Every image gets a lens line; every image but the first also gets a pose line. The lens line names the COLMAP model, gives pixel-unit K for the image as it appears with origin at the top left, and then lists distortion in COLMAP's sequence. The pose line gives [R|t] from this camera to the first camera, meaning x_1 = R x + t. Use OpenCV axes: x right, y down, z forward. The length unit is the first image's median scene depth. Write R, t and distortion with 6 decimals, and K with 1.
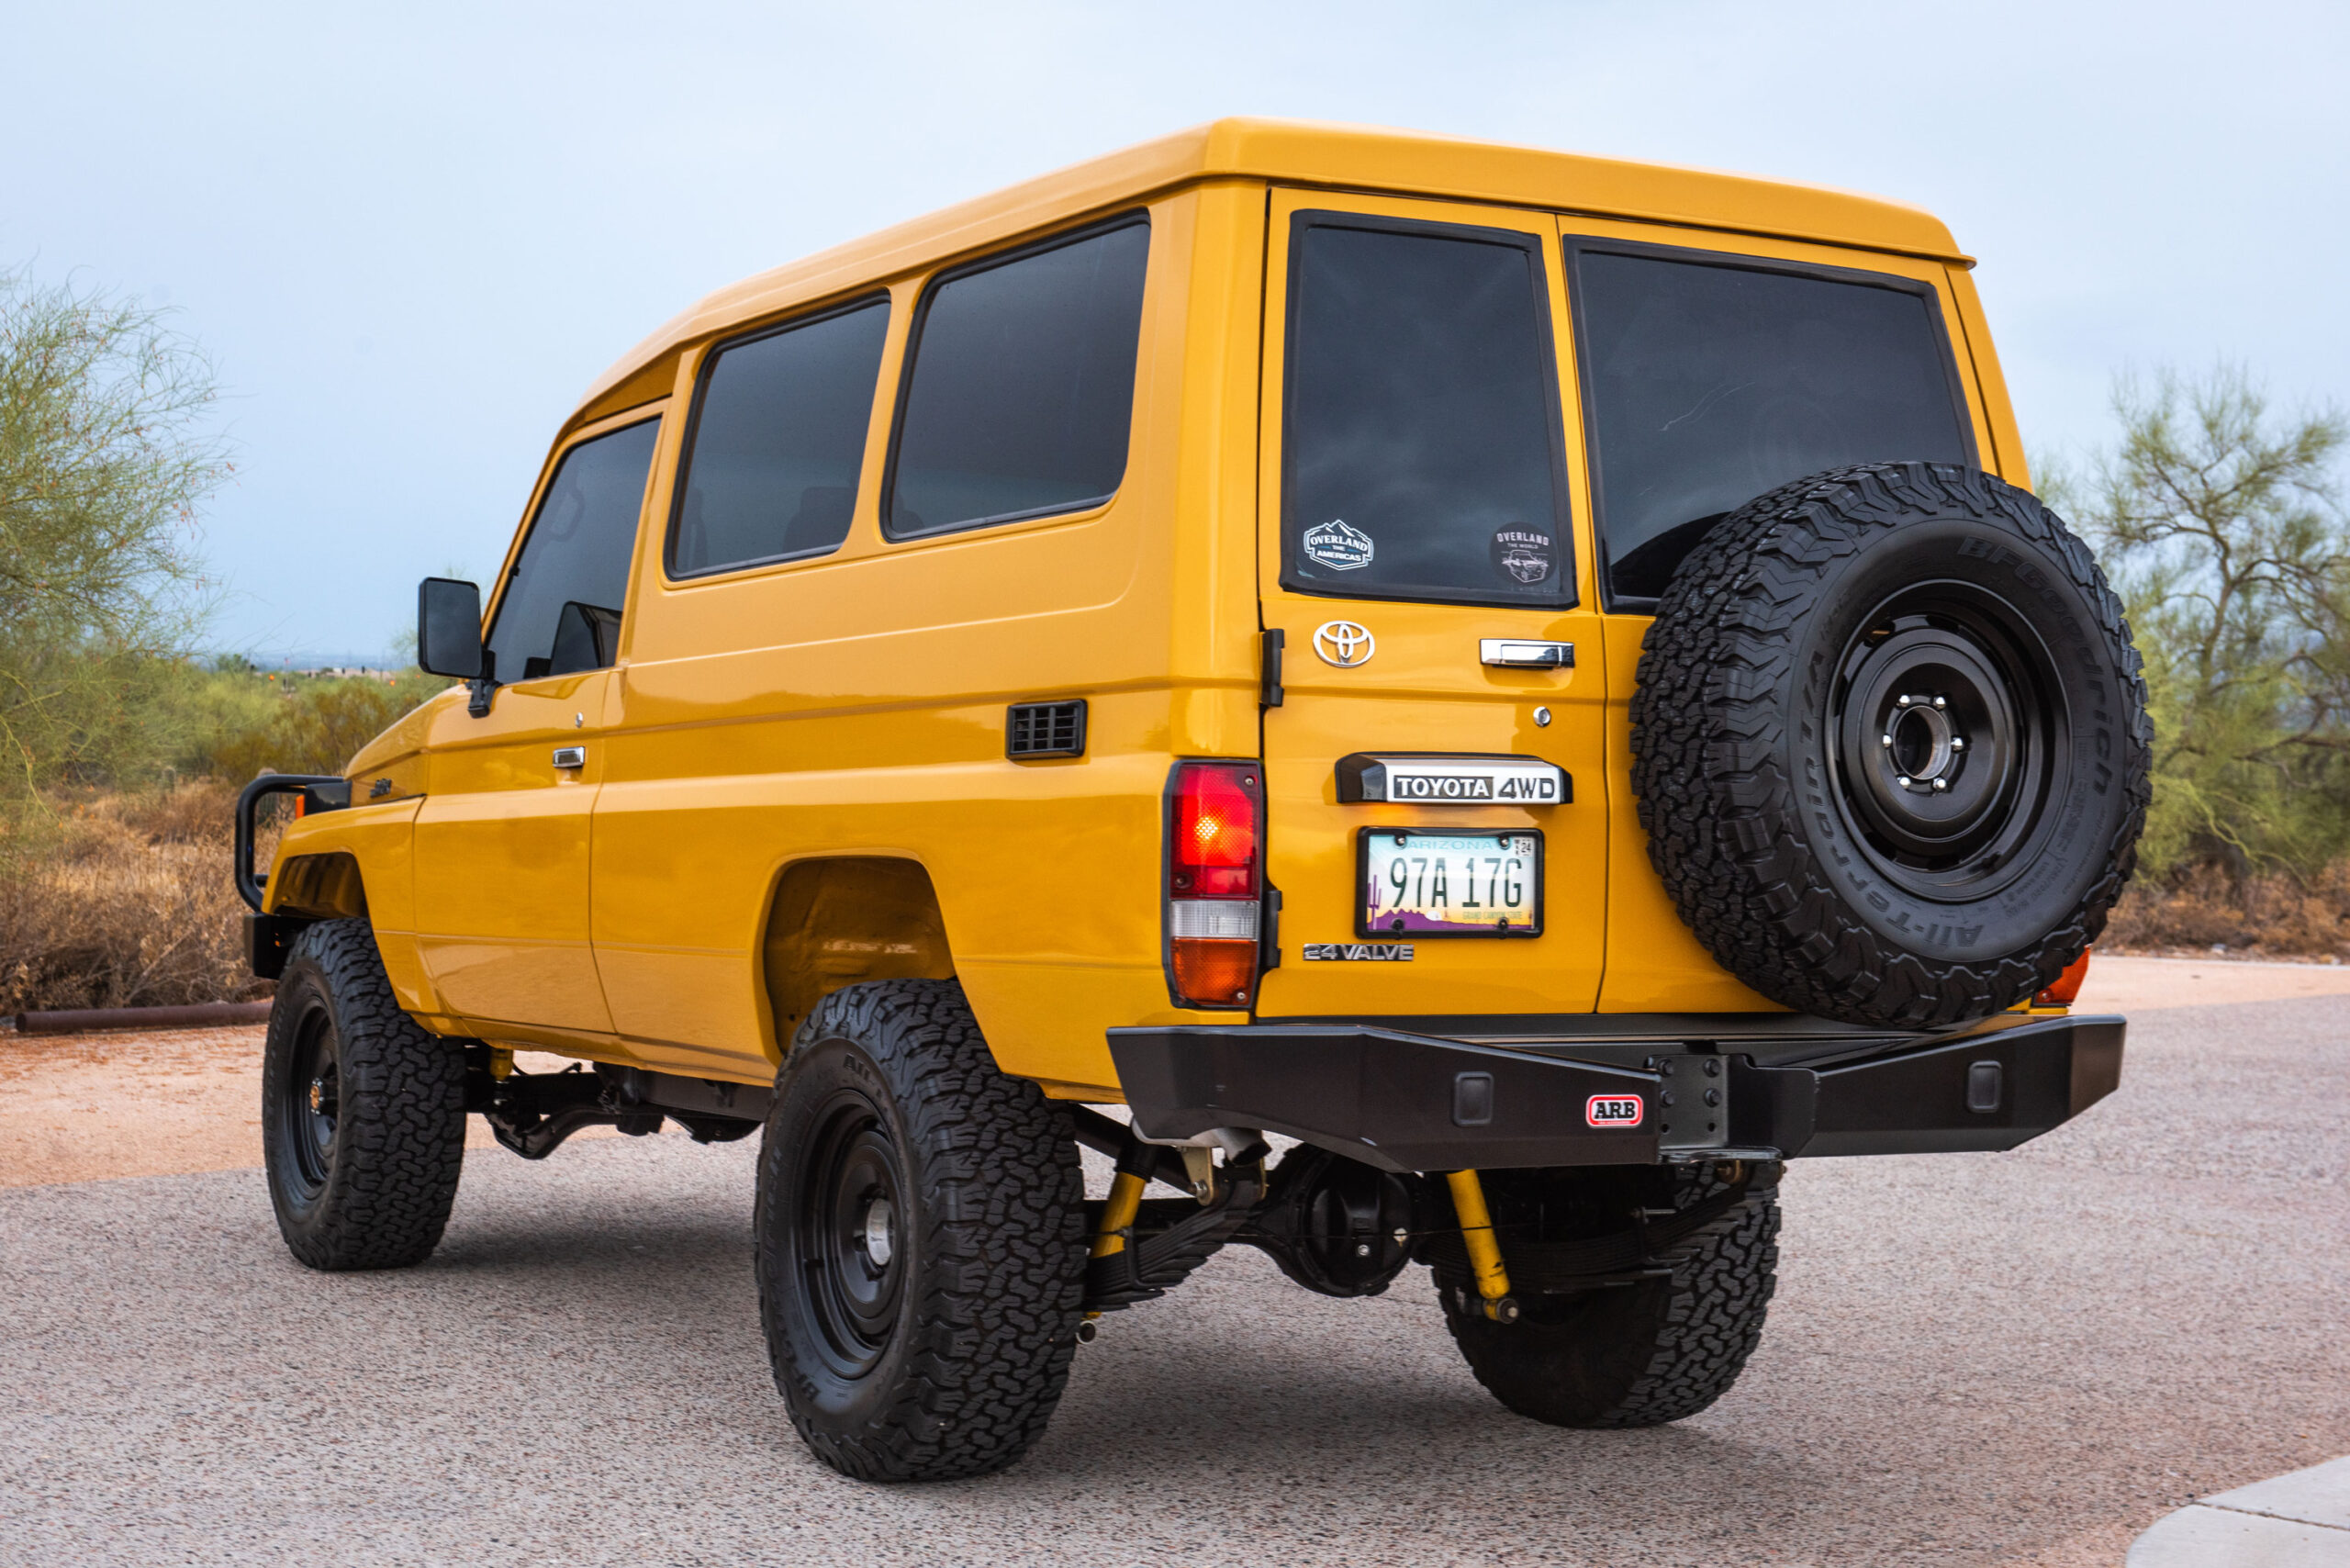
lens RADIAL K [[3790.4, 0, 1178.8], [0, 3790.4, 785.6], [0, 0, 1]] dist [0.116188, 0.000000]
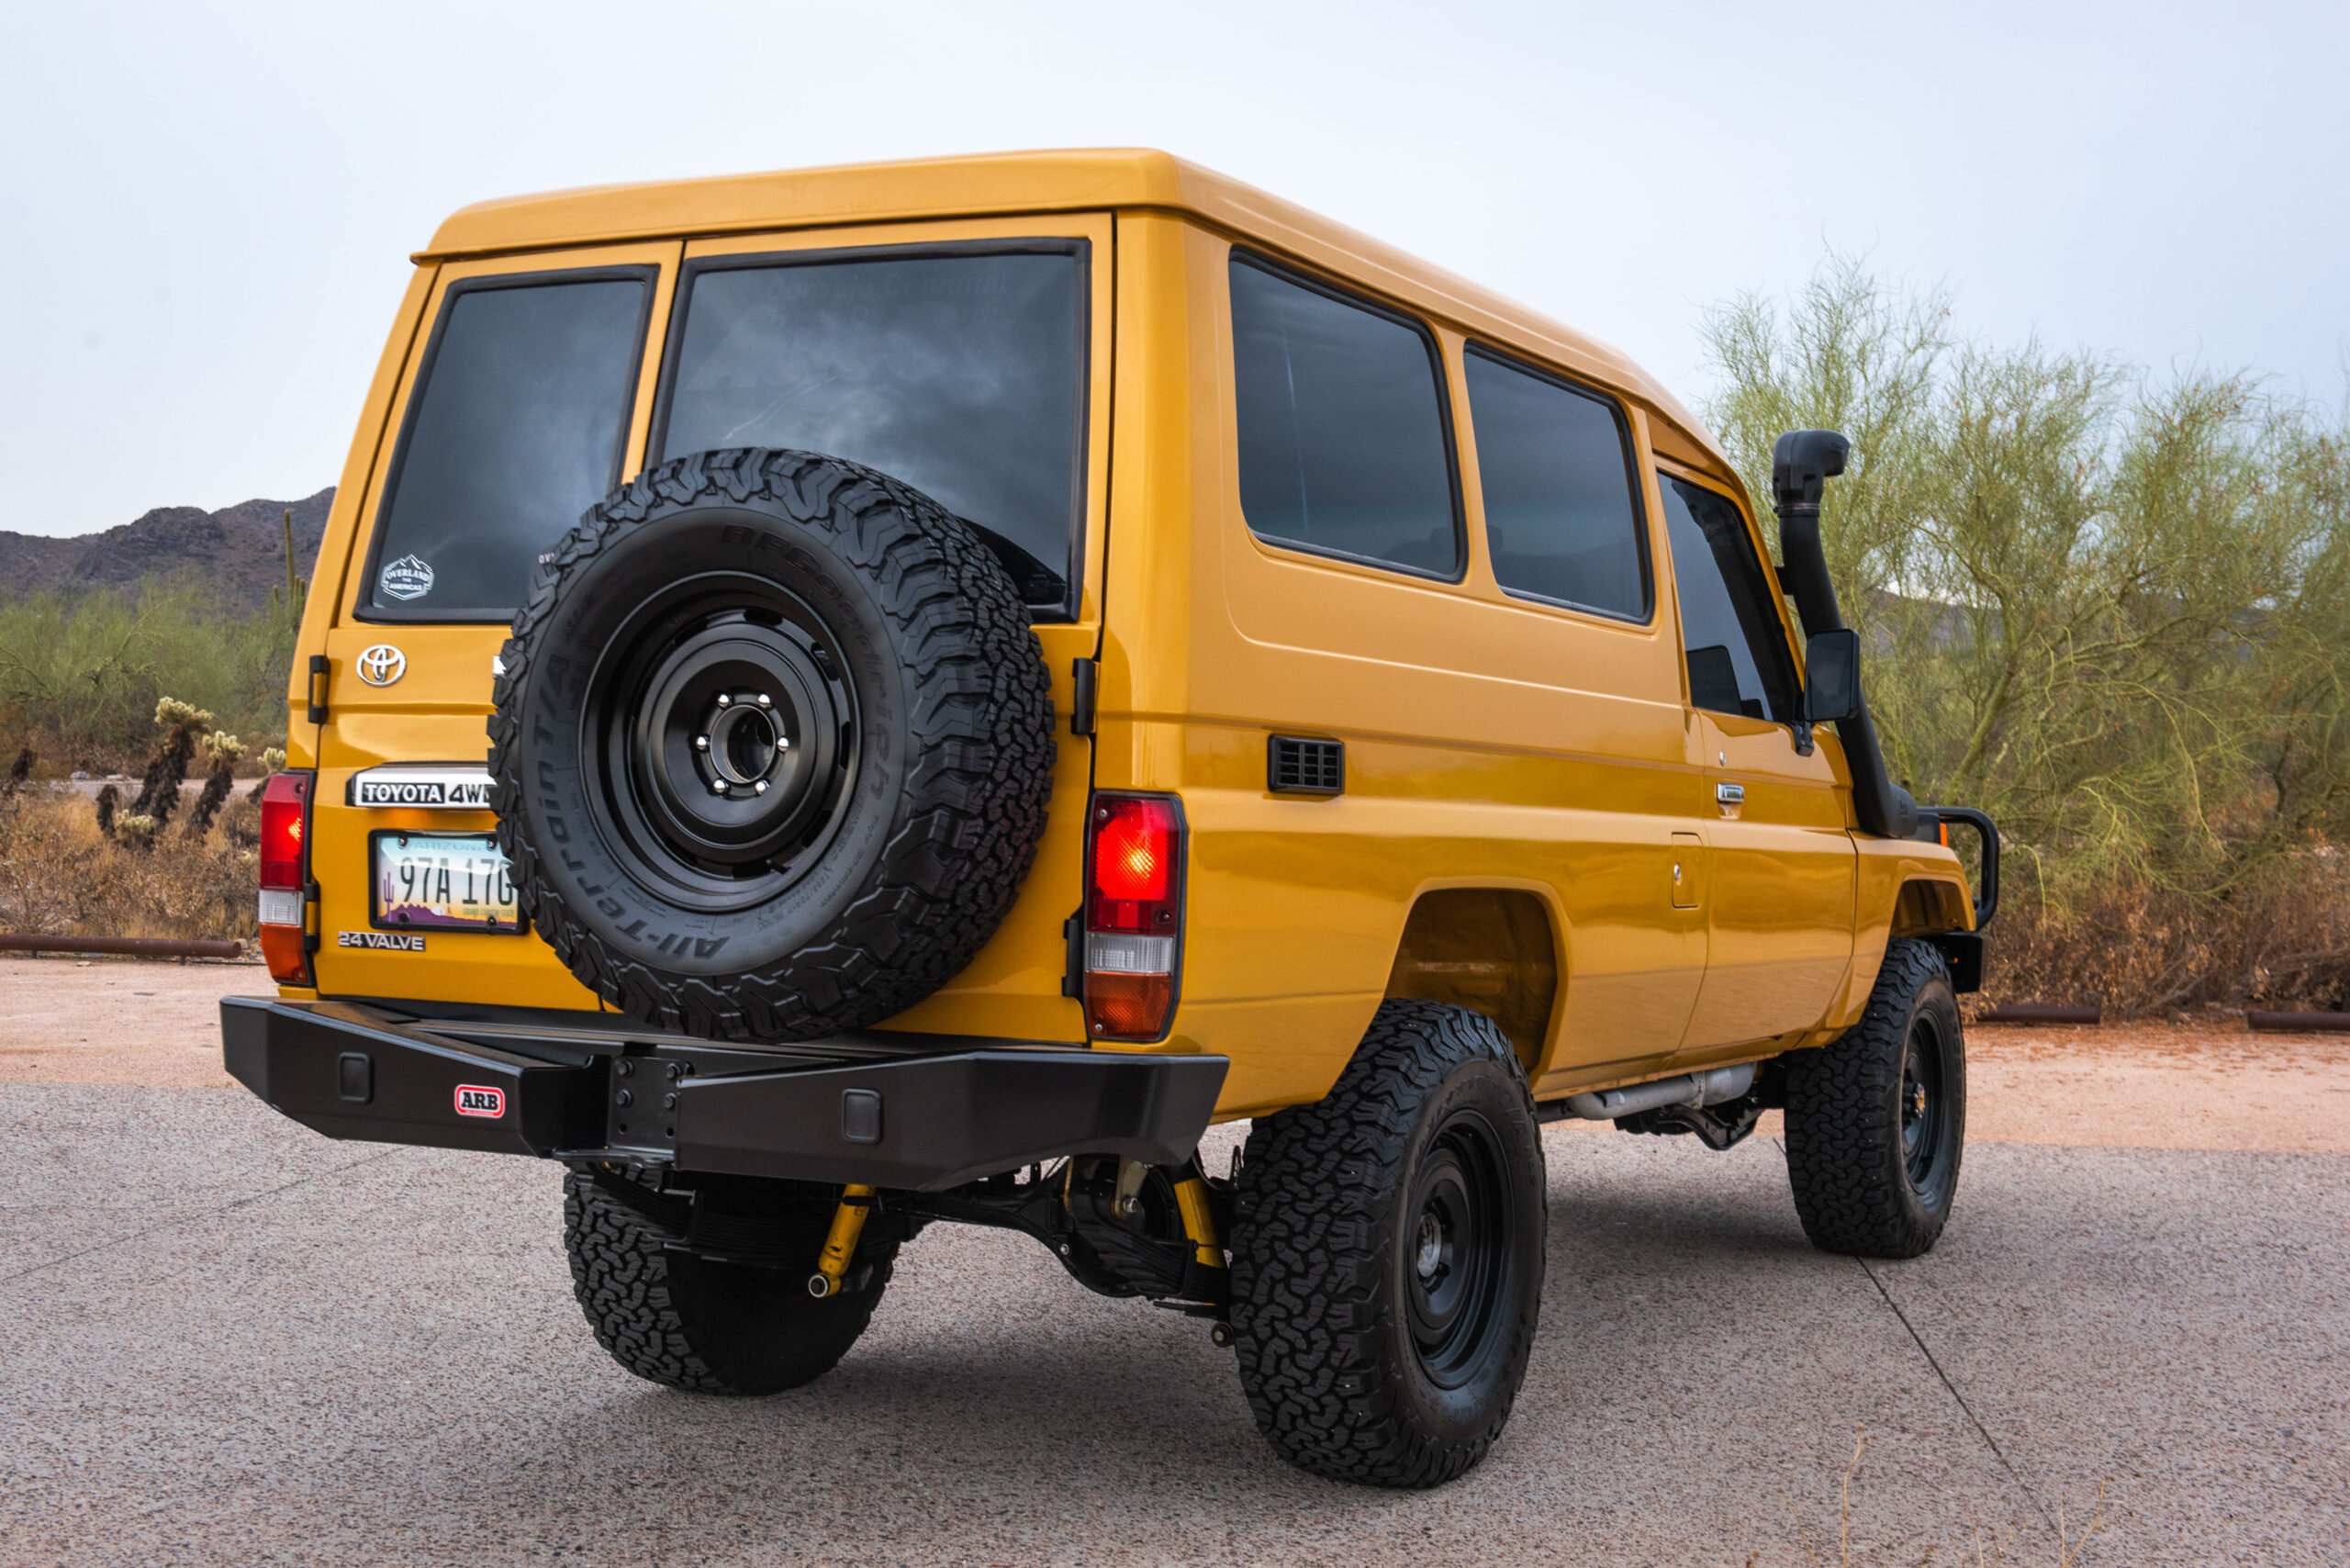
lens RADIAL K [[3063.9, 0, 1166.4], [0, 3063.9, 783.6], [0, 0, 1]] dist [0.106982, 0.000000]
pose [[0.531539, -0.008491, -0.846991, 0.910166], [-0.002218, 0.999932, -0.011416, 0.007216], [0.847031, 0.007947, 0.531484, 0.690519]]
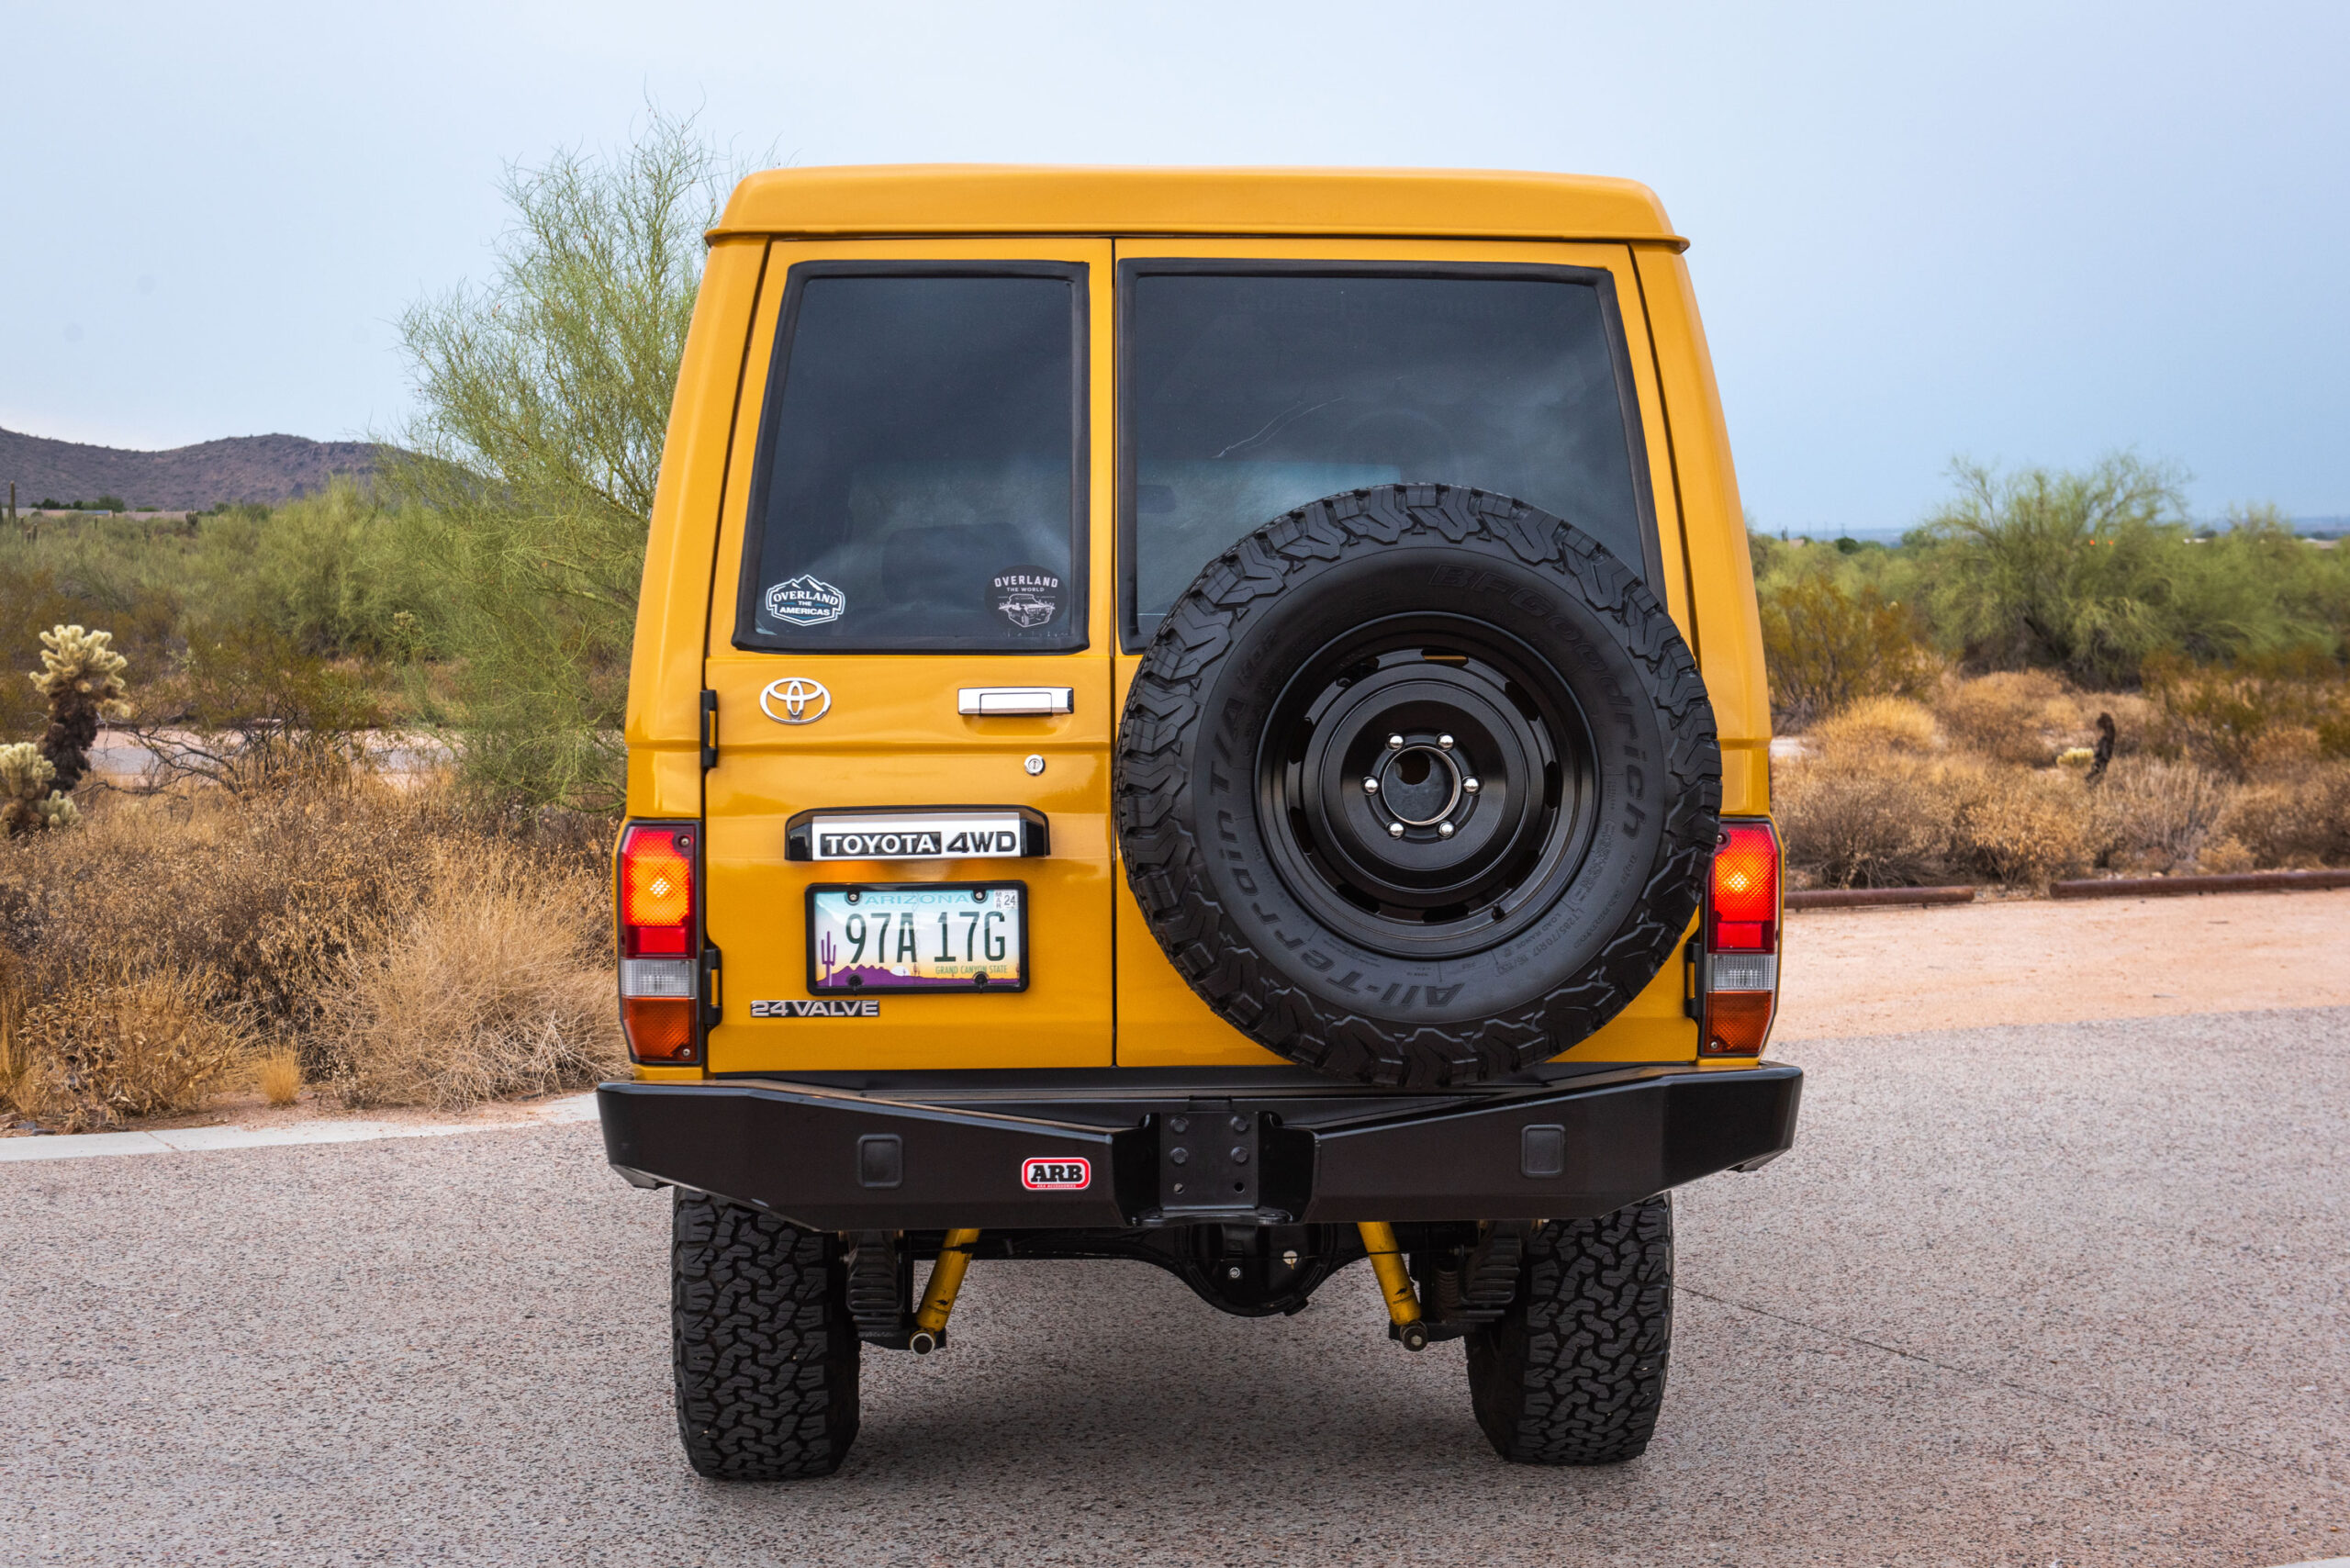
lens RADIAL K [[3577.6, 0, 1217.3], [0, 3577.6, 779.5], [0, 0, 1]] dist [0.105954, 0.000000]
pose [[0.899565, -0.010180, -0.436668, 0.539361], [0.025607, 0.999238, 0.029457, -0.040305], [0.436036, -0.037681, 0.899140, 0.191809]]
